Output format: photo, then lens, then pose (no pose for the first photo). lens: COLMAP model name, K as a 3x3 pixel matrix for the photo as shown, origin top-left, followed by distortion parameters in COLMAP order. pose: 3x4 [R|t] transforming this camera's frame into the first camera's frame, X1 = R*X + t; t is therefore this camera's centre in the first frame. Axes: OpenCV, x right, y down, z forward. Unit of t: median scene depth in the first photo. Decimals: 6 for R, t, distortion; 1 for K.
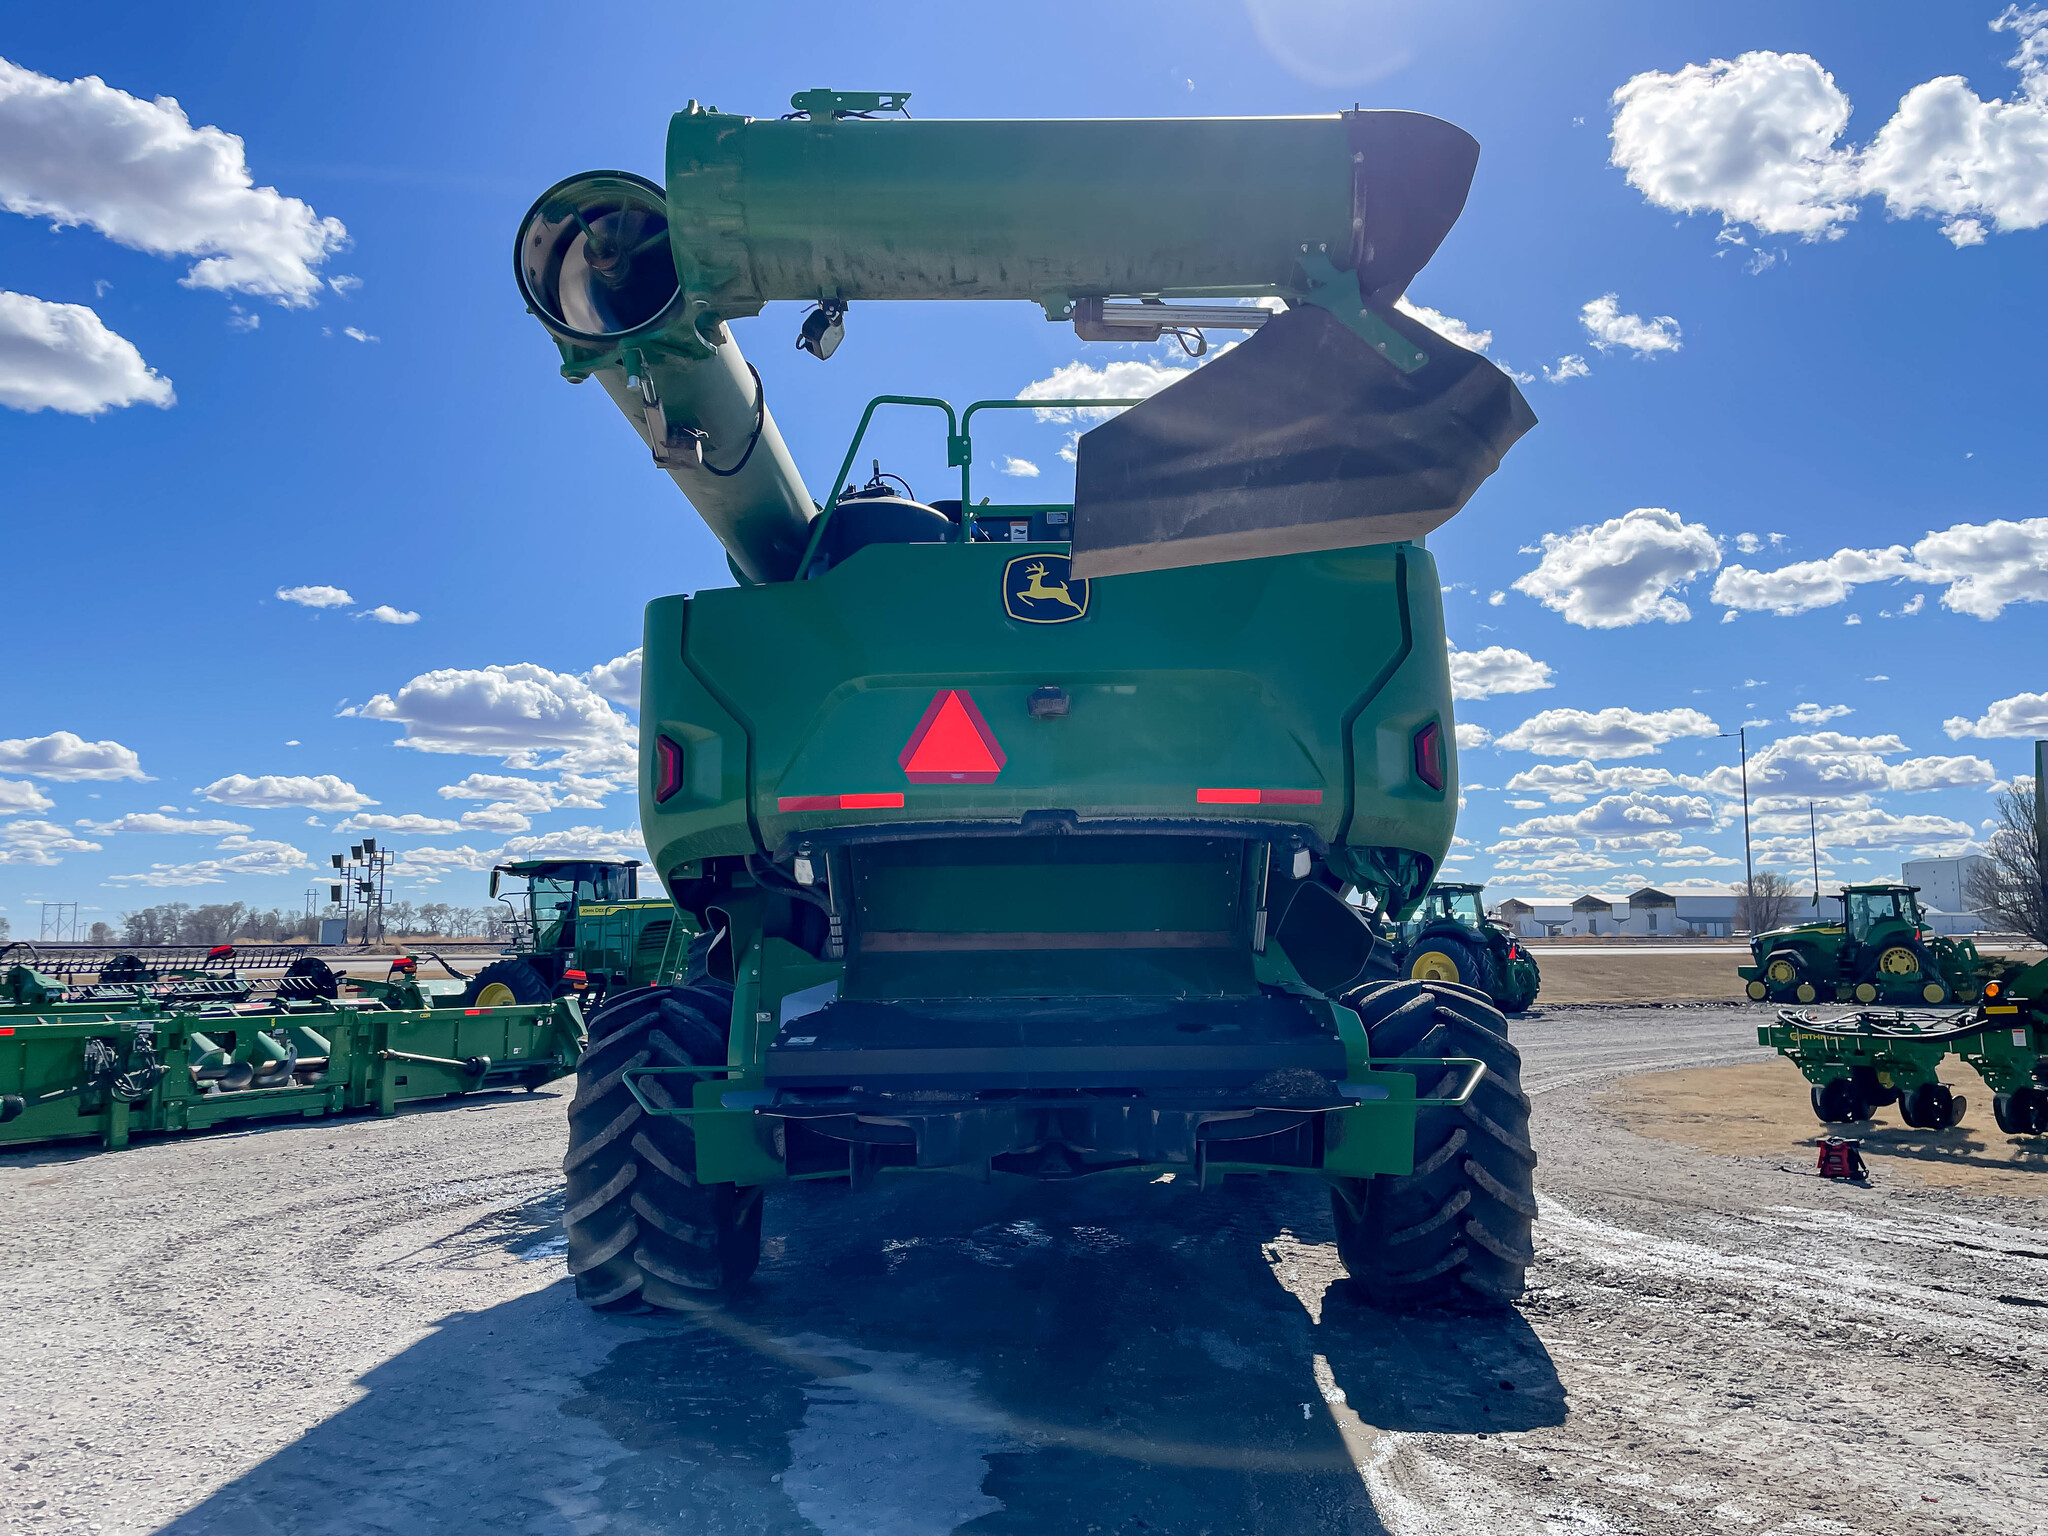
lens RADIAL K [[1541.2, 0, 1018.5], [0, 1541.2, 753.7], [0, 0, 1]] dist [0.068580, -0.075859]
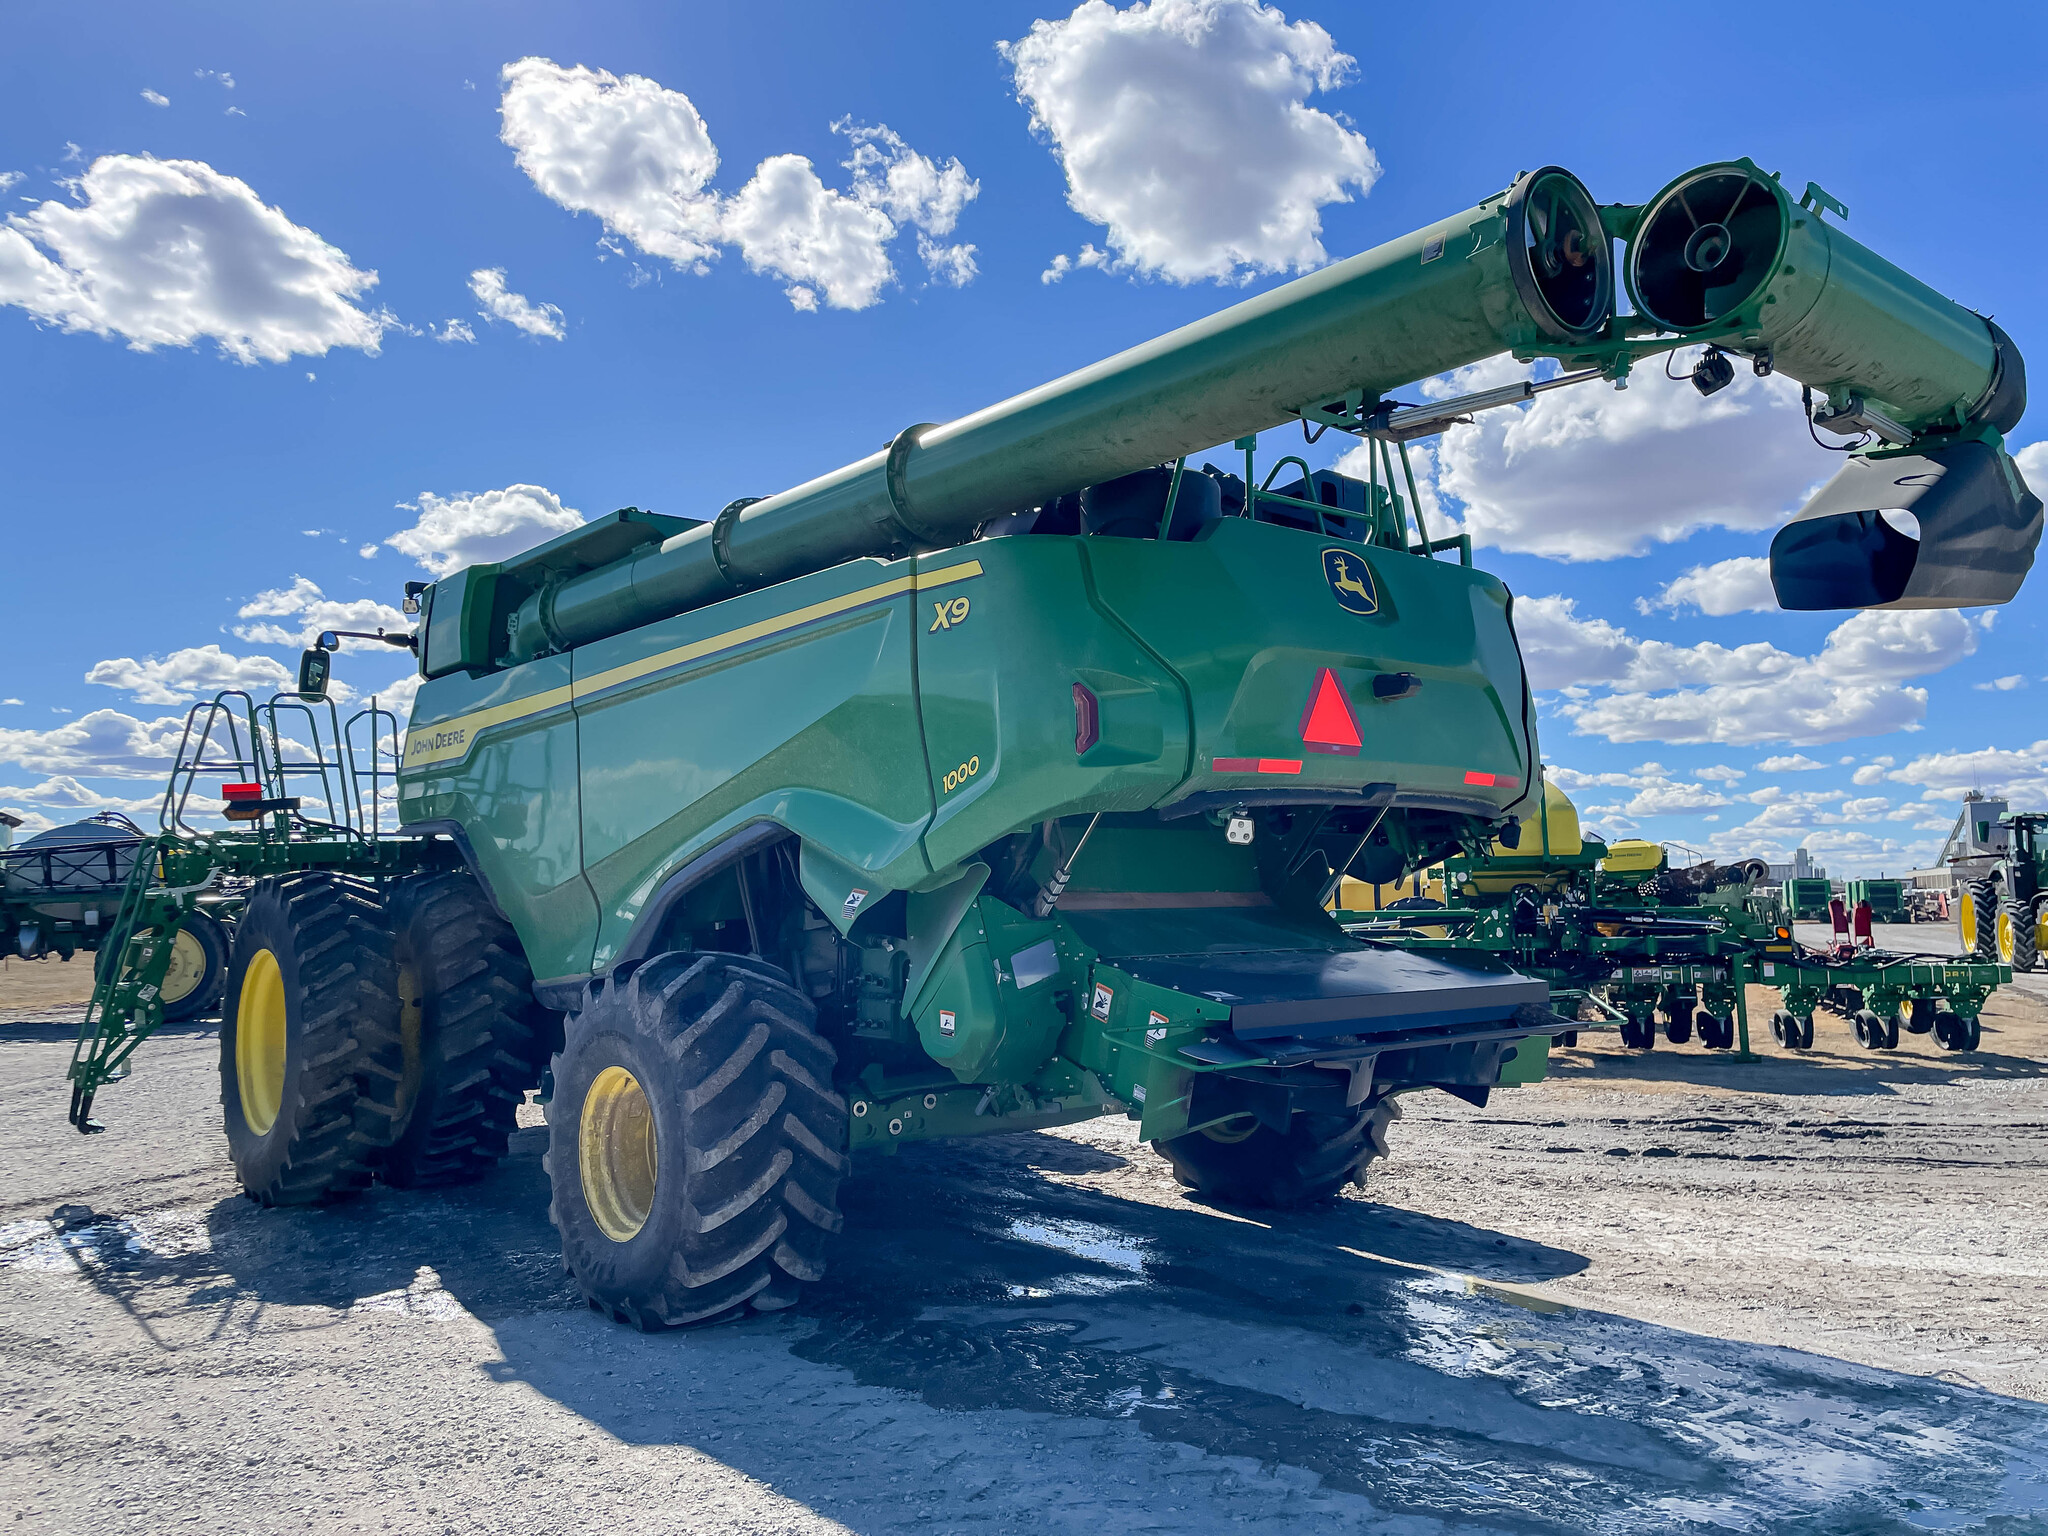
lens RADIAL K [[1541.2, 0, 1012.3], [0, 1541.2, 761.2], [0, 0, 1]] dist [0.068580, -0.075859]
pose [[0.762961, 0.060264, 0.643630, -0.745291], [-0.077764, 0.996971, -0.001166, 0.035095], [-0.641750, -0.049162, 0.765336, 0.257547]]
